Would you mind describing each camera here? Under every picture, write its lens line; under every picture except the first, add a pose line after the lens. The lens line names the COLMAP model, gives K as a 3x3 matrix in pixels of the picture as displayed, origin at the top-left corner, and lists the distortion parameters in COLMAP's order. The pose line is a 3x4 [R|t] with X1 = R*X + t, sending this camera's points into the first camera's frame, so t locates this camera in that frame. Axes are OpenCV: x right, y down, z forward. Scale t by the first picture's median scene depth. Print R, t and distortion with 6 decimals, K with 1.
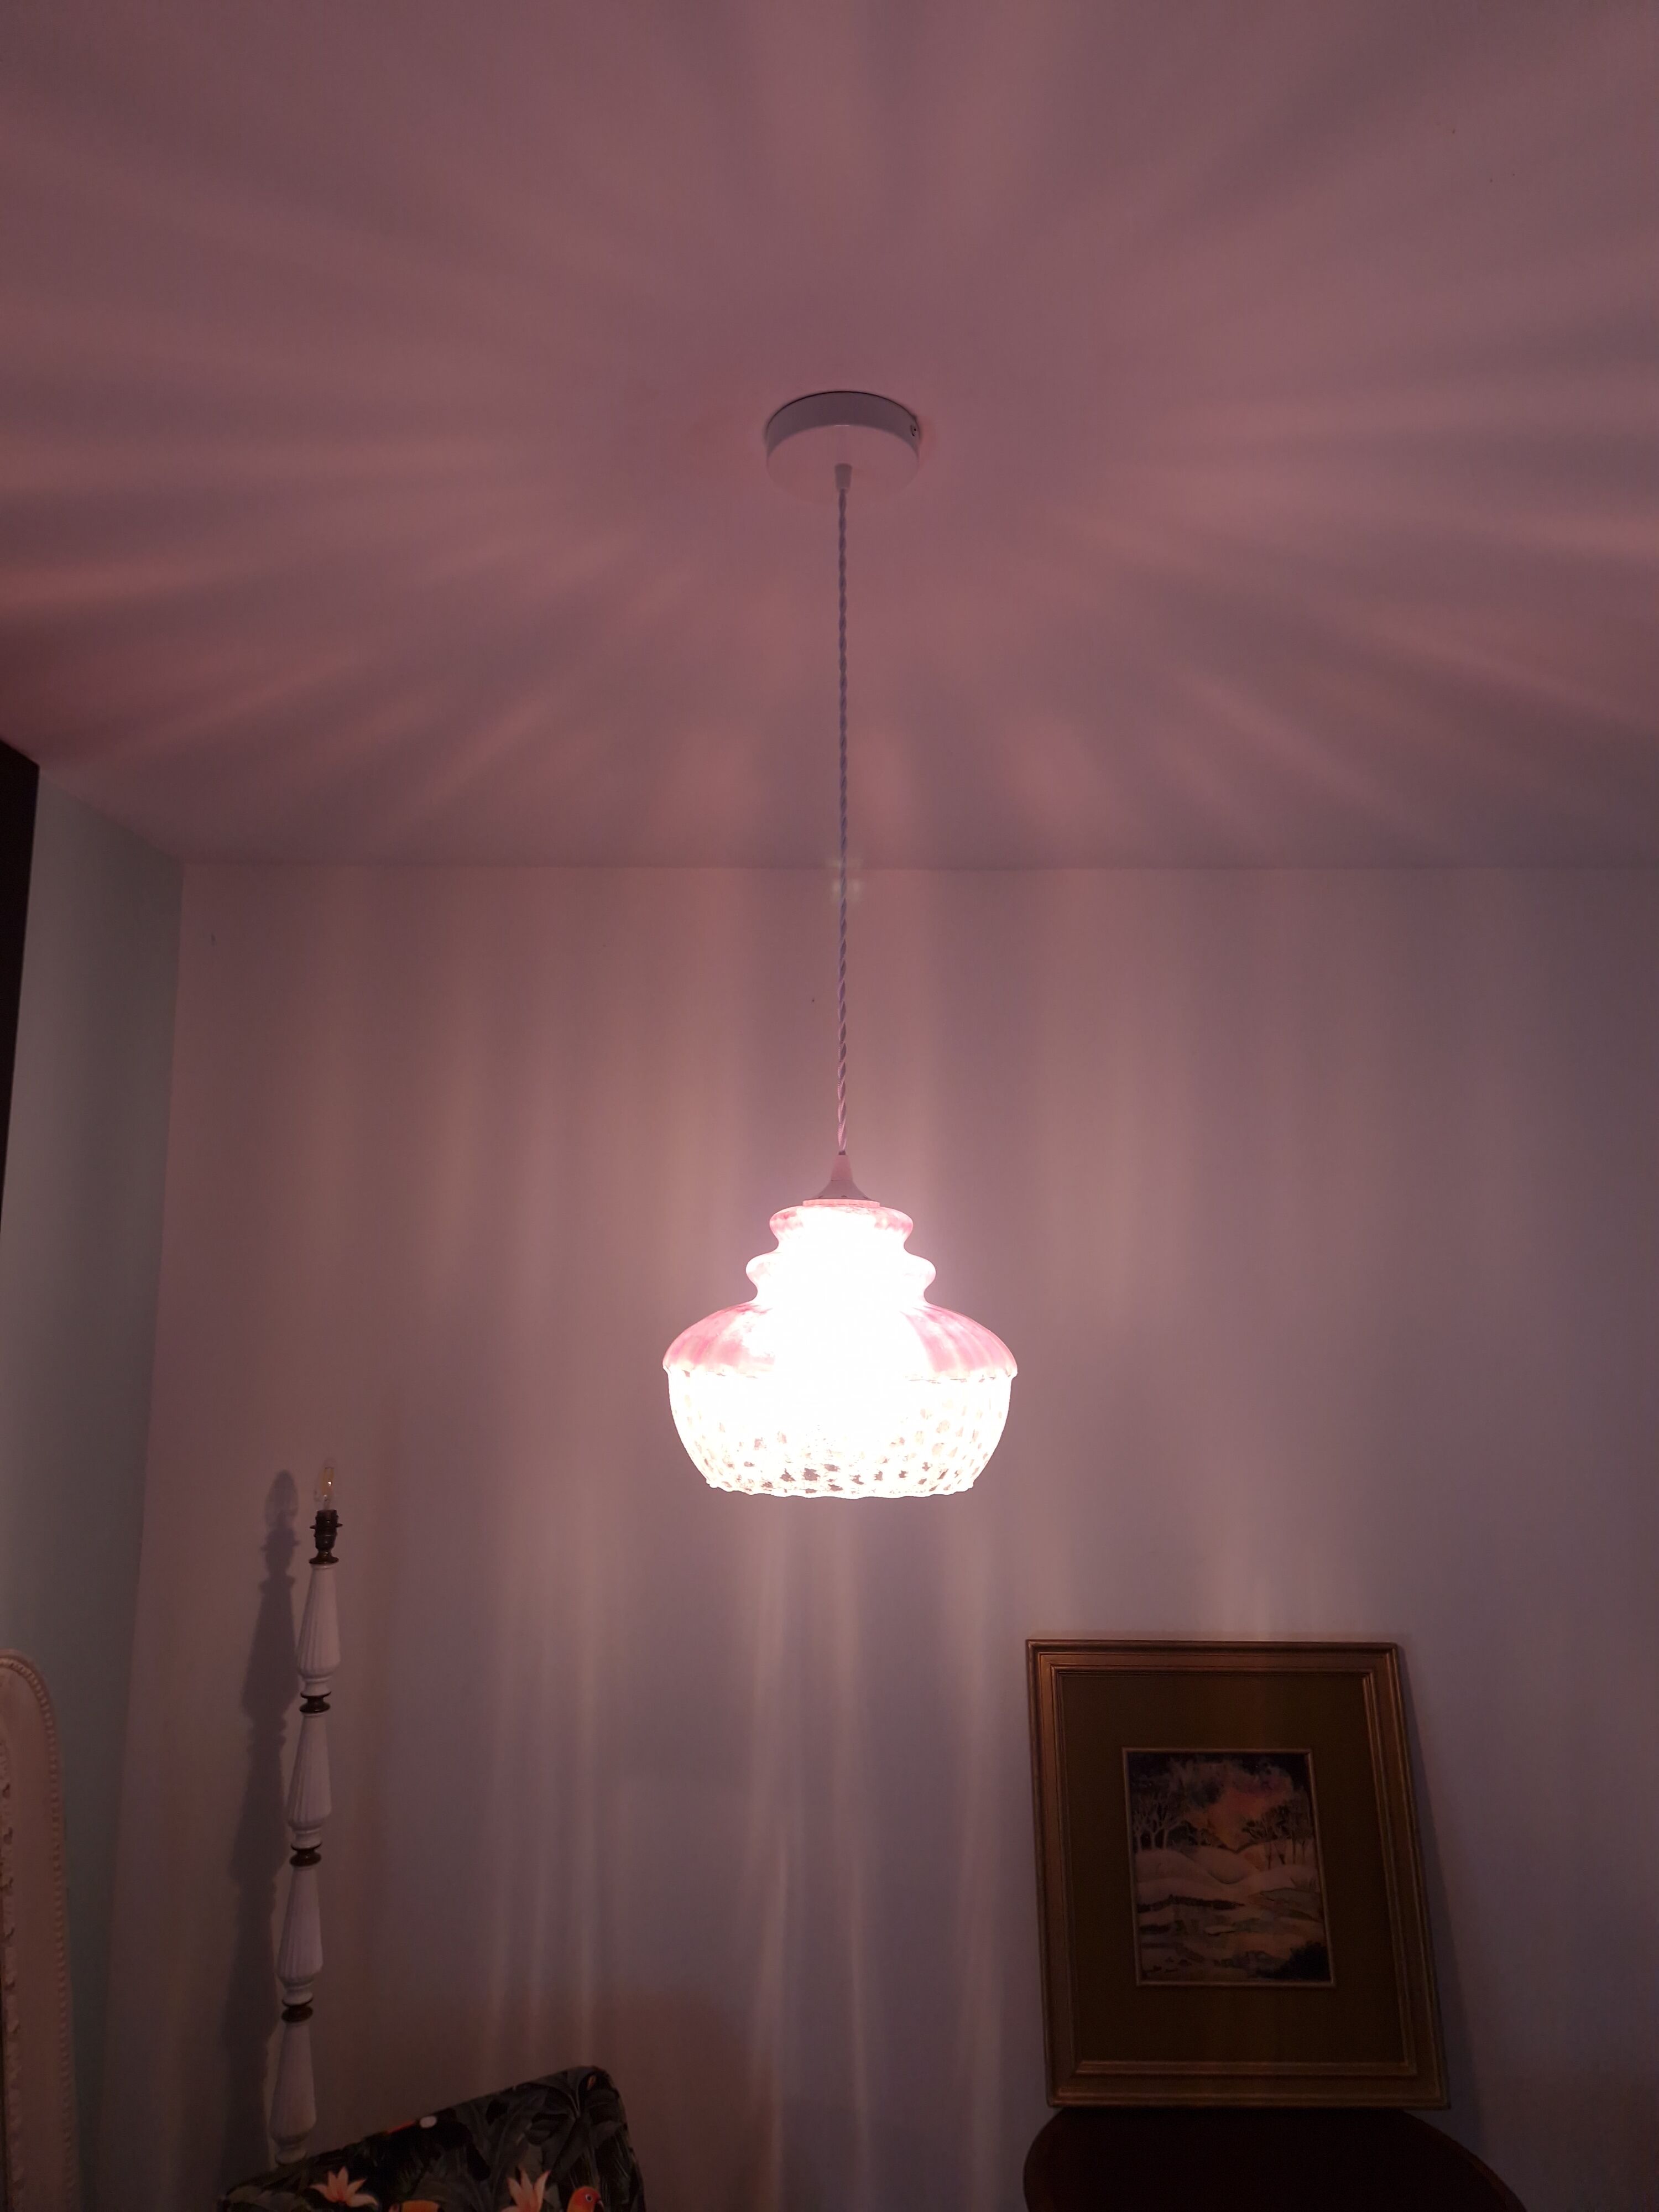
lens RADIAL K [[1467.4, 0, 829.5], [0, 1467.4, 1106.0], [0, 0, 1]] dist [0.054383, -0.061406]
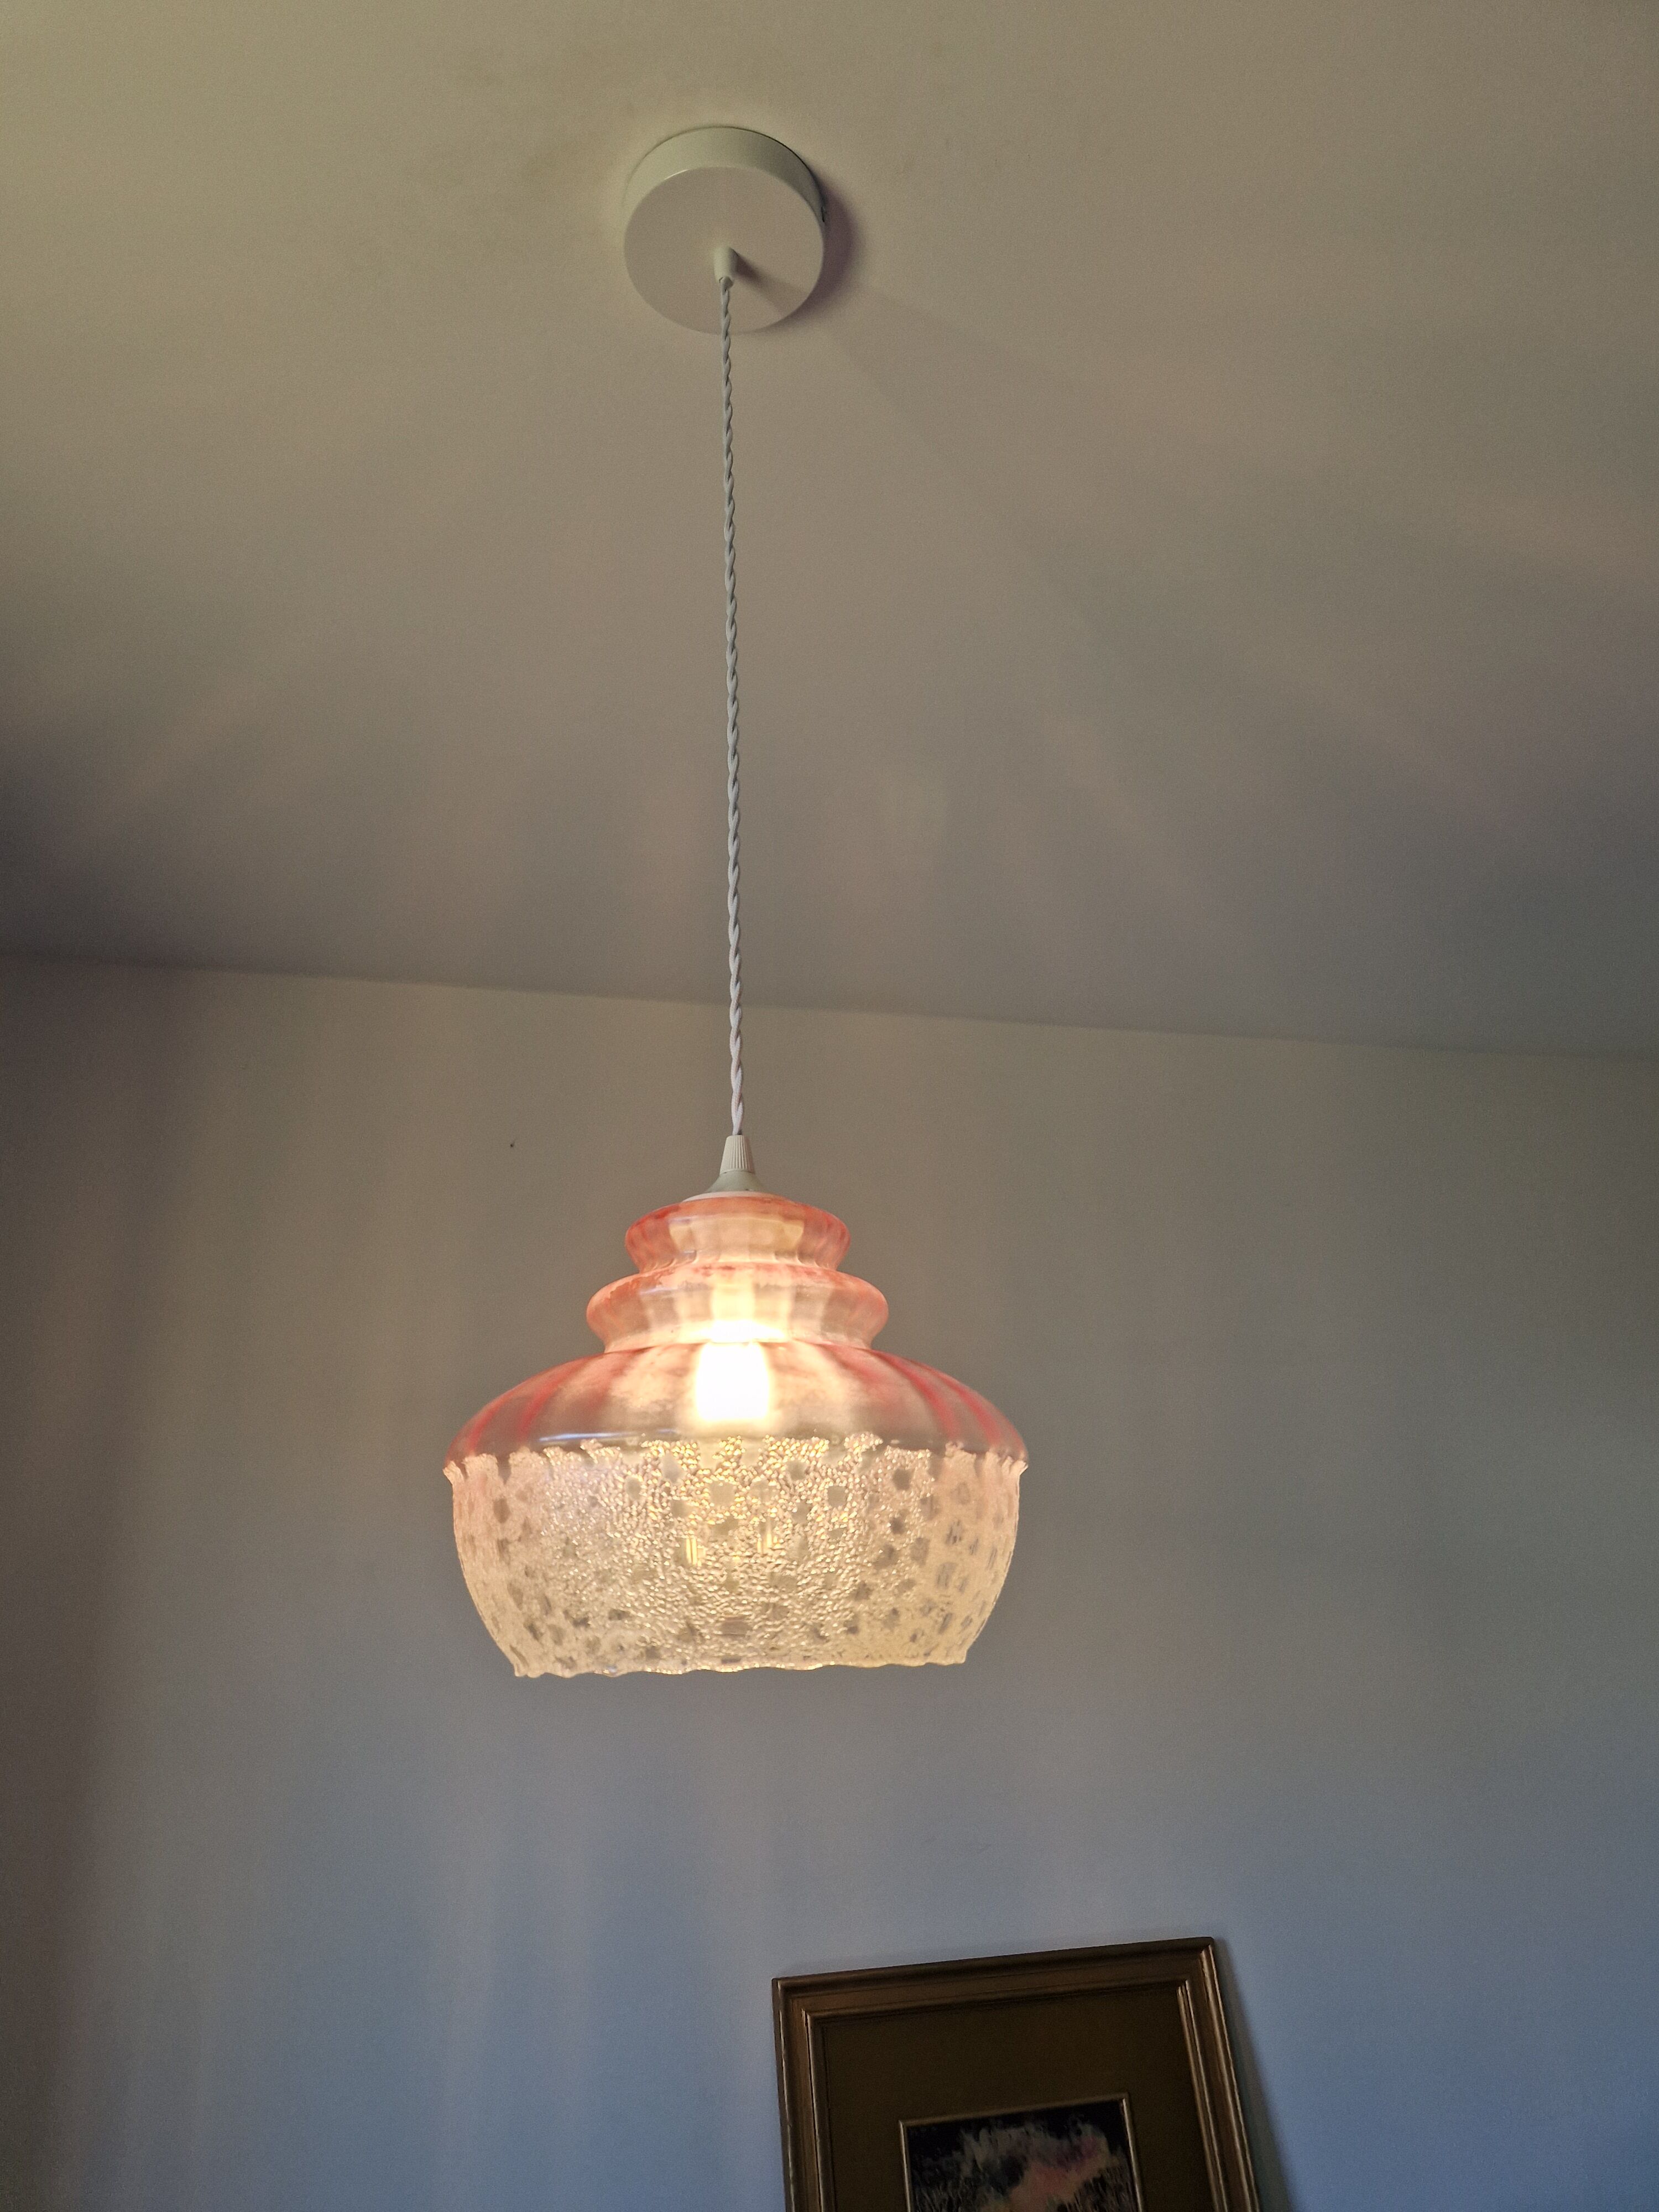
lens RADIAL K [[1471.5, 0, 829.5], [0, 1471.5, 1106.0], [0, 0, 1]] dist [0.012608, -0.000879]
pose [[0.967120, 0.053165, 0.248700, -0.057530], [-0.002280, 0.979679, -0.200559, 0.076265], [-0.254309, 0.193398, 0.947589, 0.191382]]
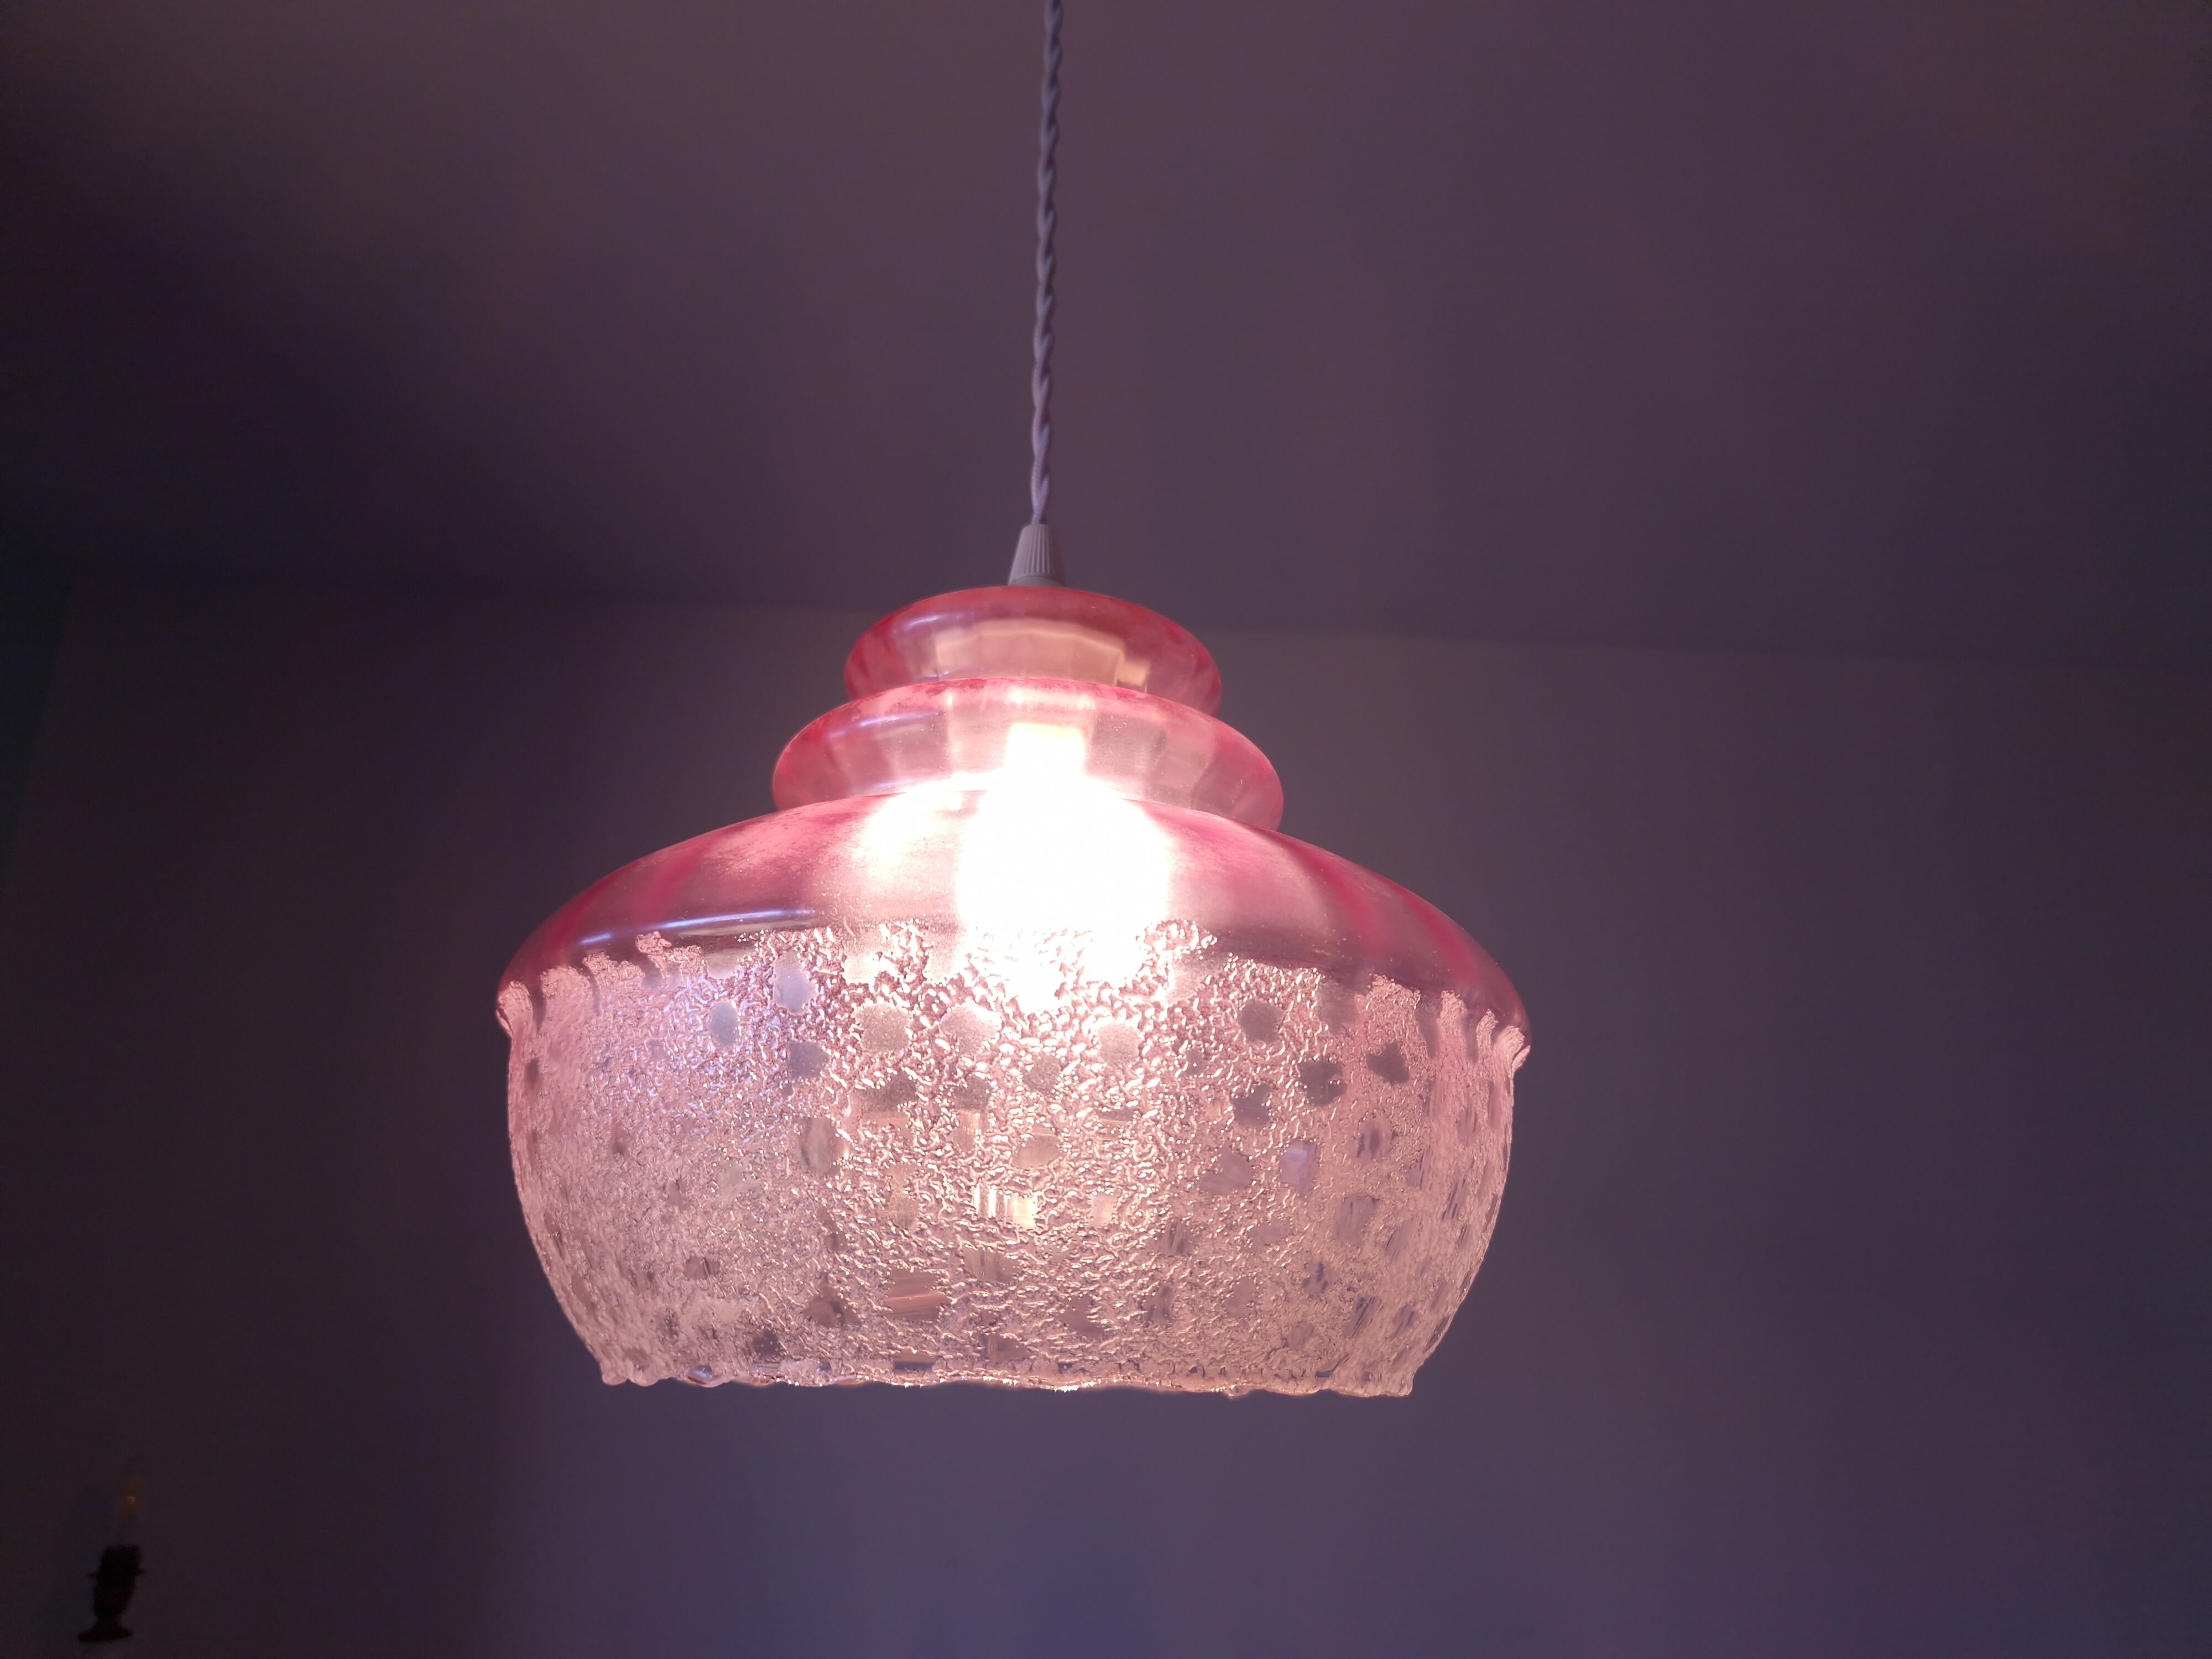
lens RADIAL K [[1467.4, 0, 1091.8], [0, 1467.4, 886.1], [0, 0, 1]] dist [0.054383, -0.061406]
pose [[0.995761, 0.035898, 0.084689, -0.002774], [-0.021229, 0.985535, -0.168138, 0.099099], [-0.089500, 0.165627, 0.982119, 0.320483]]
